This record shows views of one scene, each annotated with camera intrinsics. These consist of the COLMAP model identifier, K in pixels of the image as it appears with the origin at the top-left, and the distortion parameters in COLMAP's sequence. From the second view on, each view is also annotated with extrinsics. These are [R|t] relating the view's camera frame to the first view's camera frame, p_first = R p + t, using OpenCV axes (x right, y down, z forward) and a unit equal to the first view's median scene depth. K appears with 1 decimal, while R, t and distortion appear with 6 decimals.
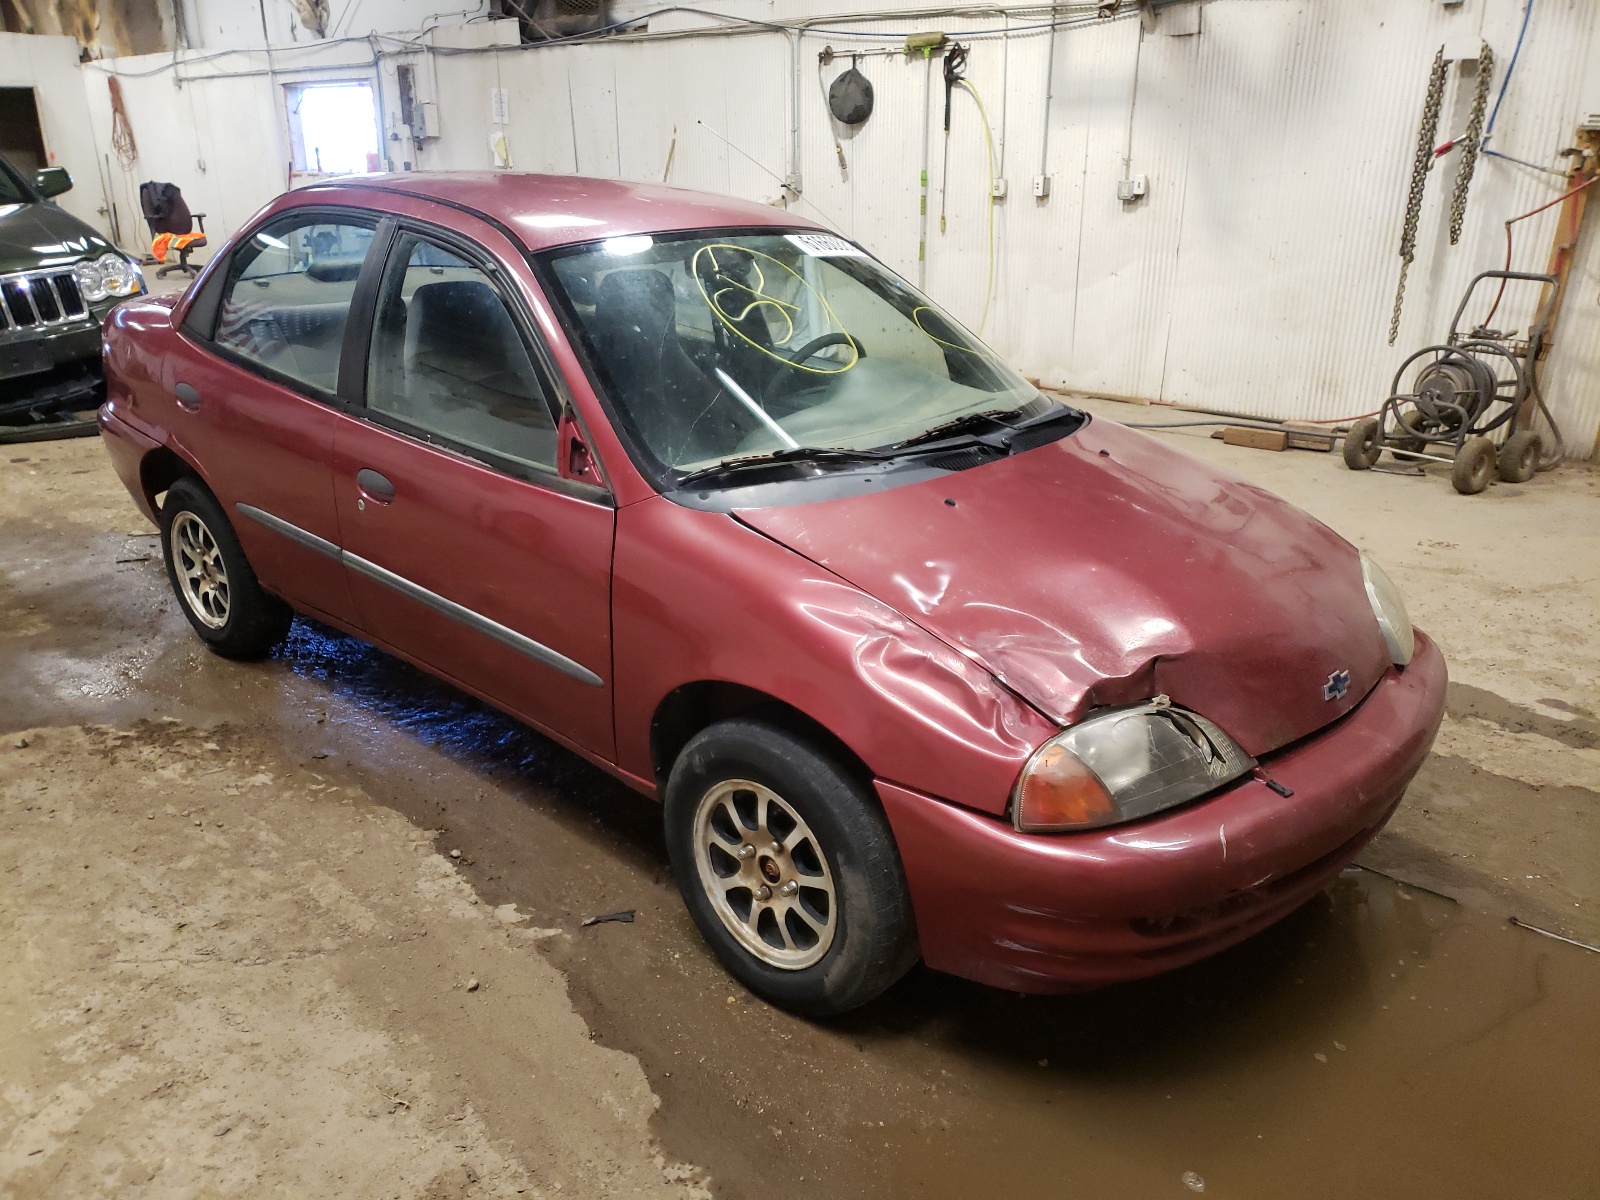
lens RADIAL K [[1227.4, 0, 790.5], [0, 1227.4, 605.2], [0, 0, 1]] dist [0.053782, -0.045322]
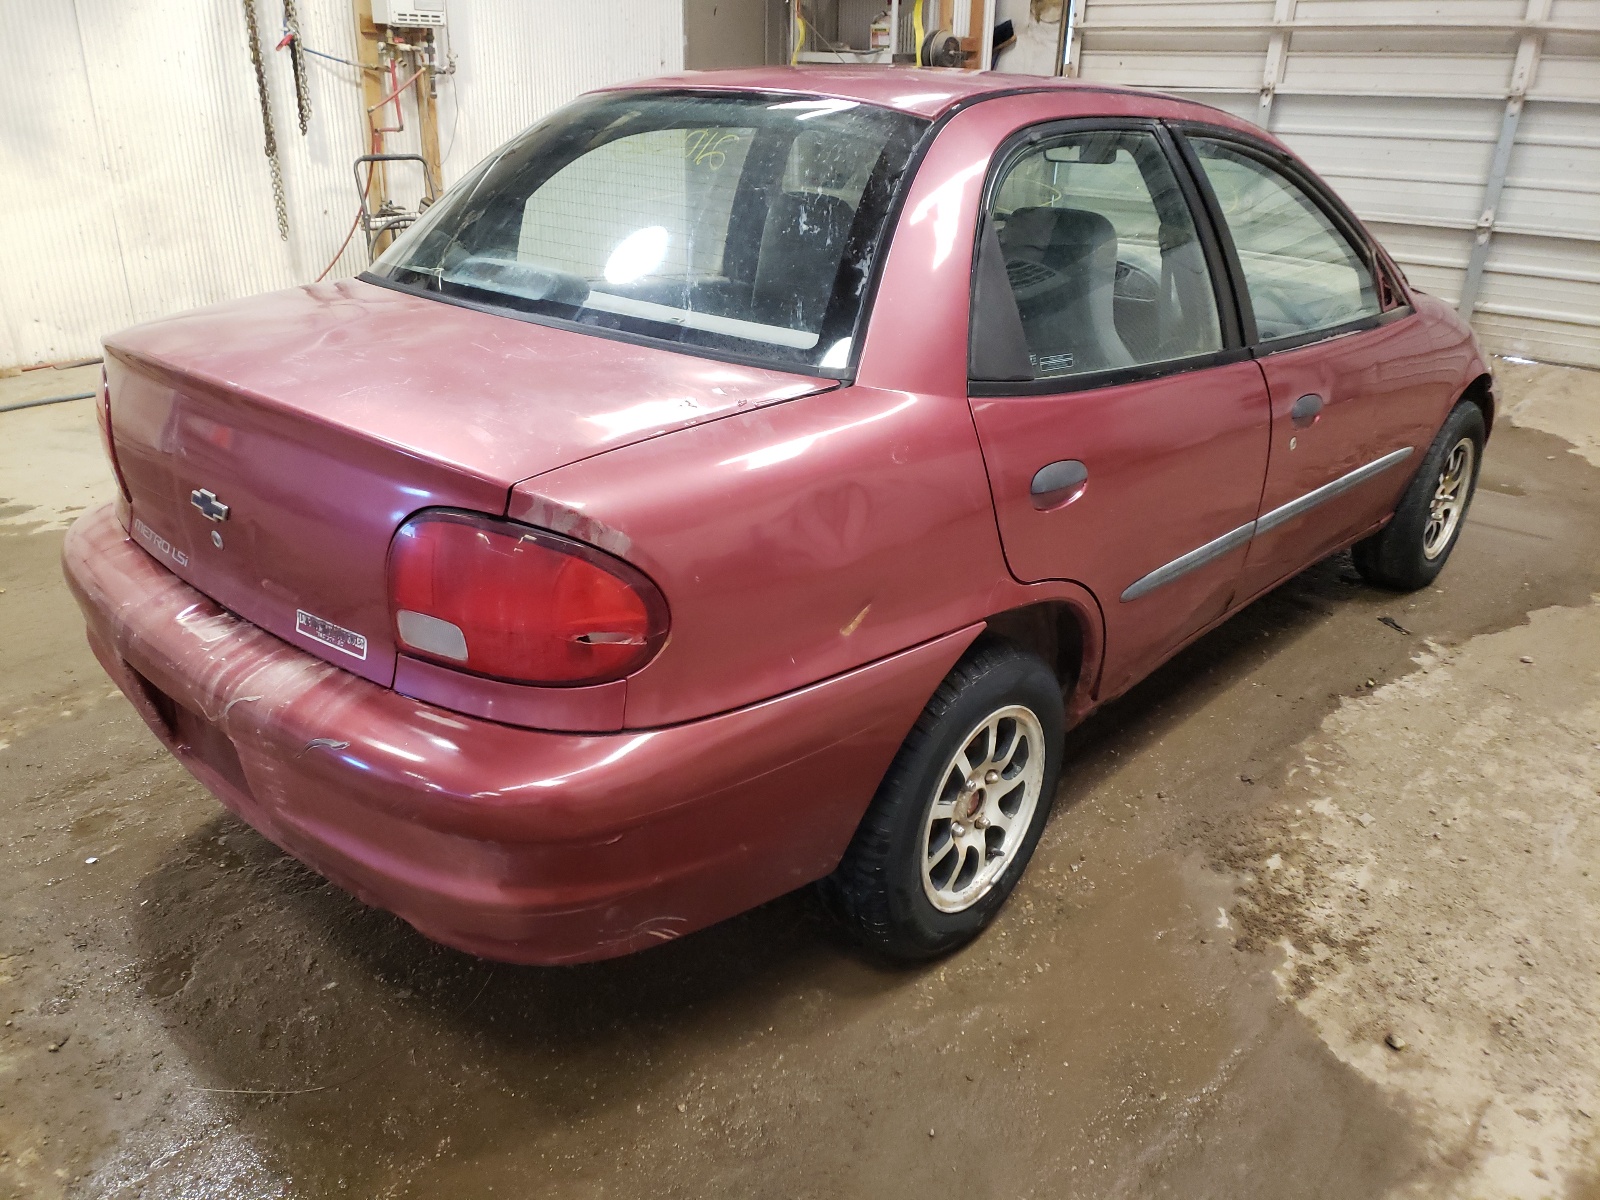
lens RADIAL K [[1227.4, 0, 789.7], [0, 1227.4, 607.6], [0, 0, 1]] dist [0.053782, -0.045322]
pose [[0.004631, -0.406544, 0.913620, -1.435388], [0.344298, 0.858417, 0.380235, -0.517289], [-0.938849, 0.312797, 0.143947, 1.499733]]
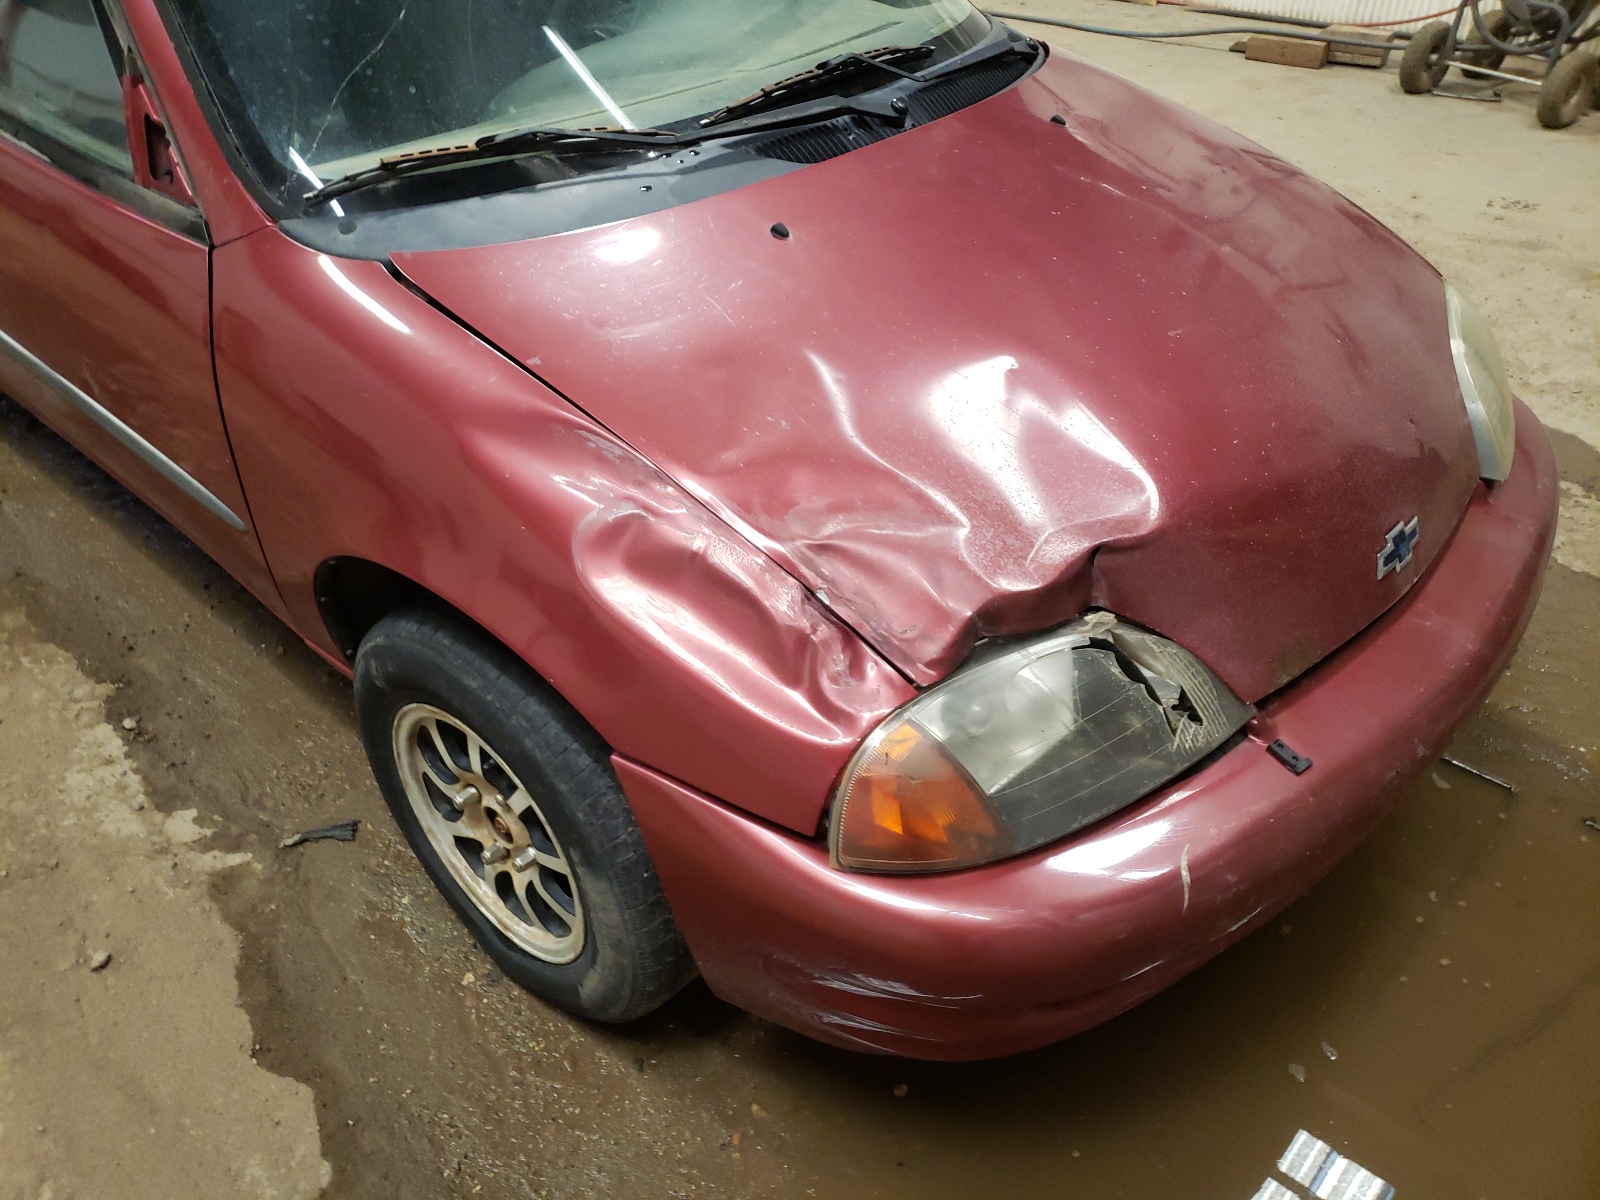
lens RADIAL K [[1227.4, 0, 768.4], [0, 1227.4, 601.2], [0, 0, 1]] dist [0.053782, -0.045322]
pose [[0.999912, -0.011842, -0.005980, 0.124272], [0.013063, 0.957527, 0.288049, -0.082985], [0.002315, -0.288102, 0.957597, 0.375766]]
